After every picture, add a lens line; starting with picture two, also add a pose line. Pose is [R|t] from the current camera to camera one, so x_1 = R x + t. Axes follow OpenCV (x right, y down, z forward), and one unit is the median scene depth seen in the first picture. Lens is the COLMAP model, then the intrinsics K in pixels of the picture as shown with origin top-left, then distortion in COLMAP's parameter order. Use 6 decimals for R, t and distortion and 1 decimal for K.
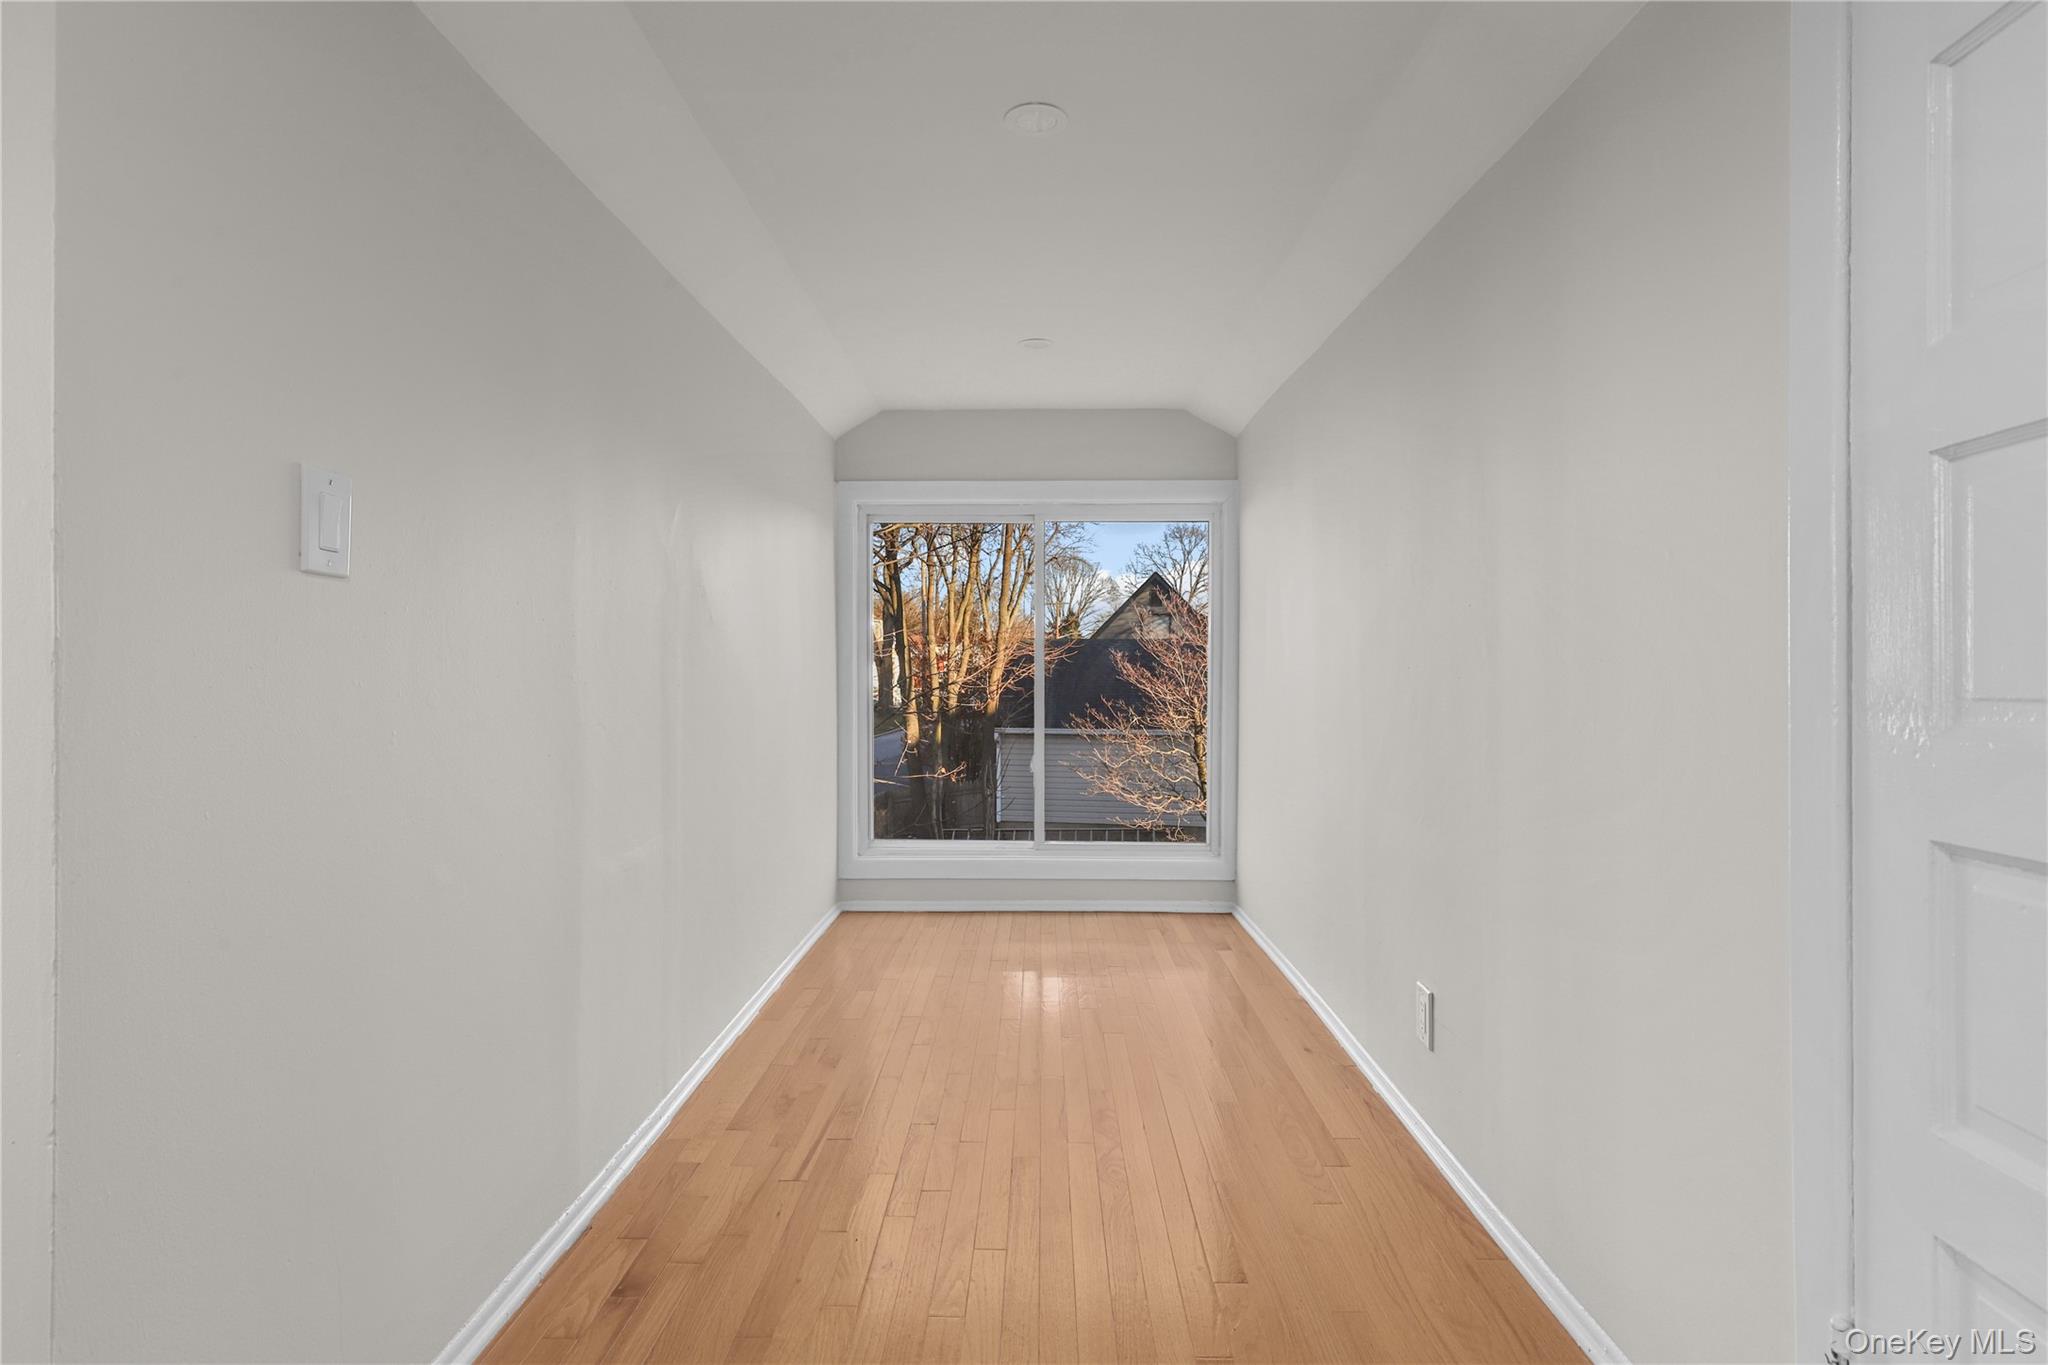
lens RADIAL K [[1112.9, 0, 1024.0], [0, 1112.9, 682.5], [0, 0, 1]] dist [-0.000106, -0.000009]
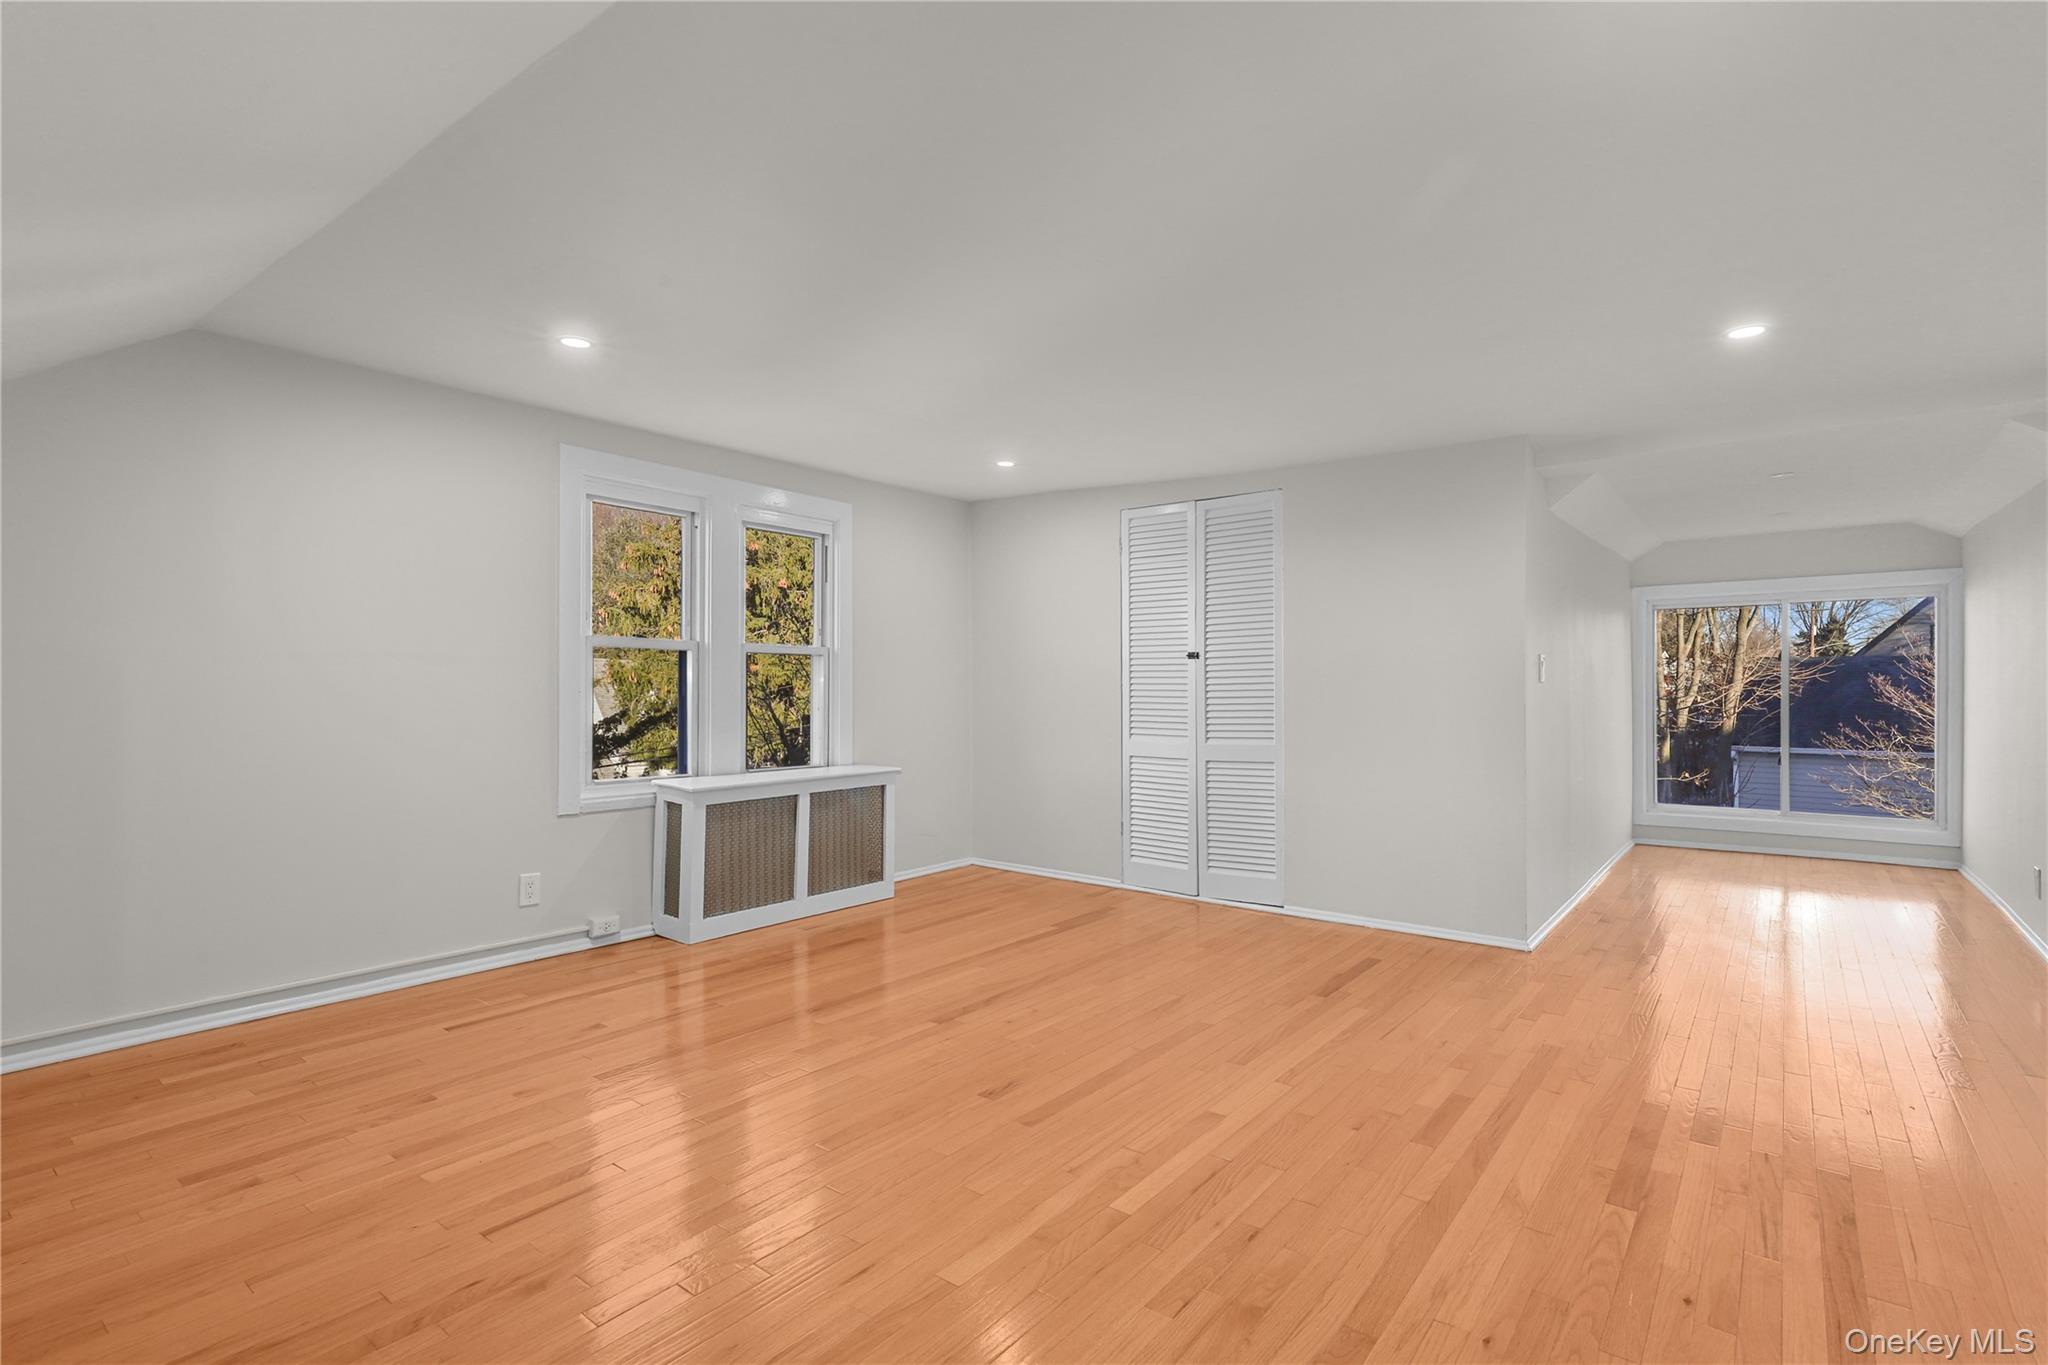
lens RADIAL K [[968.8, 0, 1038.7], [0, 968.8, 693.6], [0, 0, 1]] dist [-0.003640, 0.009498]
pose [[0.800422, -0.002367, -0.599432, -0.003170], [-0.001589, 0.999980, -0.006070, -0.003771], [0.599434, 0.005811, 0.800403, -0.264912]]
